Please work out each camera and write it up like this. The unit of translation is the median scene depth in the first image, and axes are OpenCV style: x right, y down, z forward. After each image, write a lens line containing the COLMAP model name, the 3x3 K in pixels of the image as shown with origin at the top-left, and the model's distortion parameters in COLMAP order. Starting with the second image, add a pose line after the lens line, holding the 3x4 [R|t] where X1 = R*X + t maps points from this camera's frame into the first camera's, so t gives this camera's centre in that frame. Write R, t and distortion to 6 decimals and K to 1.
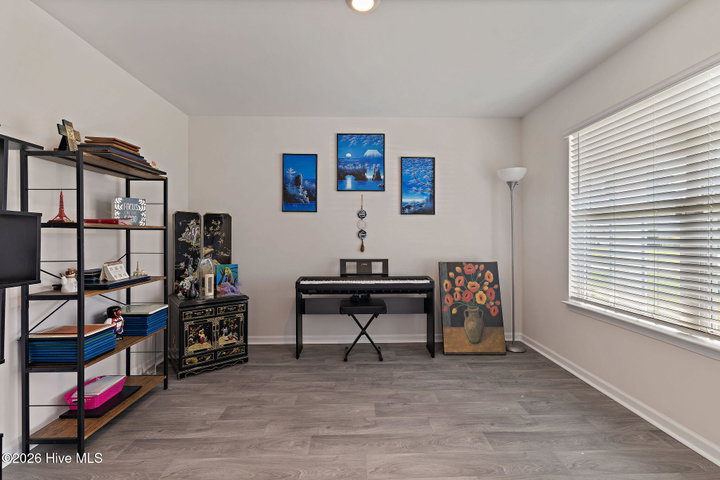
lens RADIAL K [[310.3, 0, 361.0], [0, 310.3, 237.8], [0, 0, 1]] dist [-0.000332, 0.000404]
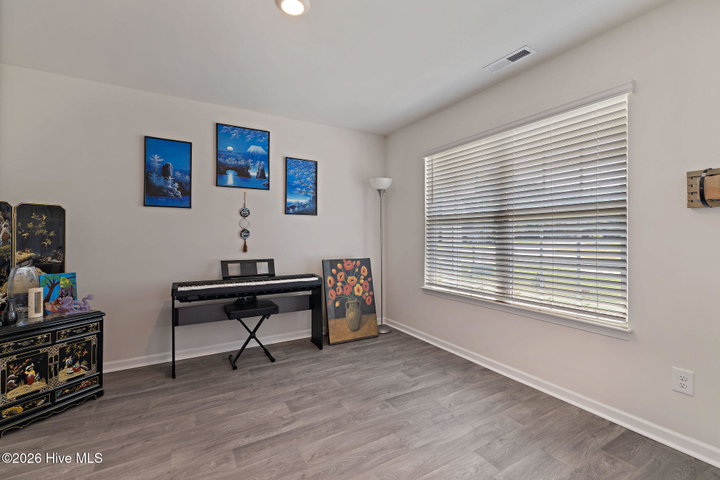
lens RADIAL K [[310.3, 0, 361.0], [0, 310.3, 237.8], [0, 0, 1]] dist [-0.000332, 0.000404]
pose [[0.878974, -0.003044, 0.476859, -0.152856], [0.002912, 0.999995, 0.001016, 0.001240], [-0.476860, 0.000496, 0.878979, -0.002595]]
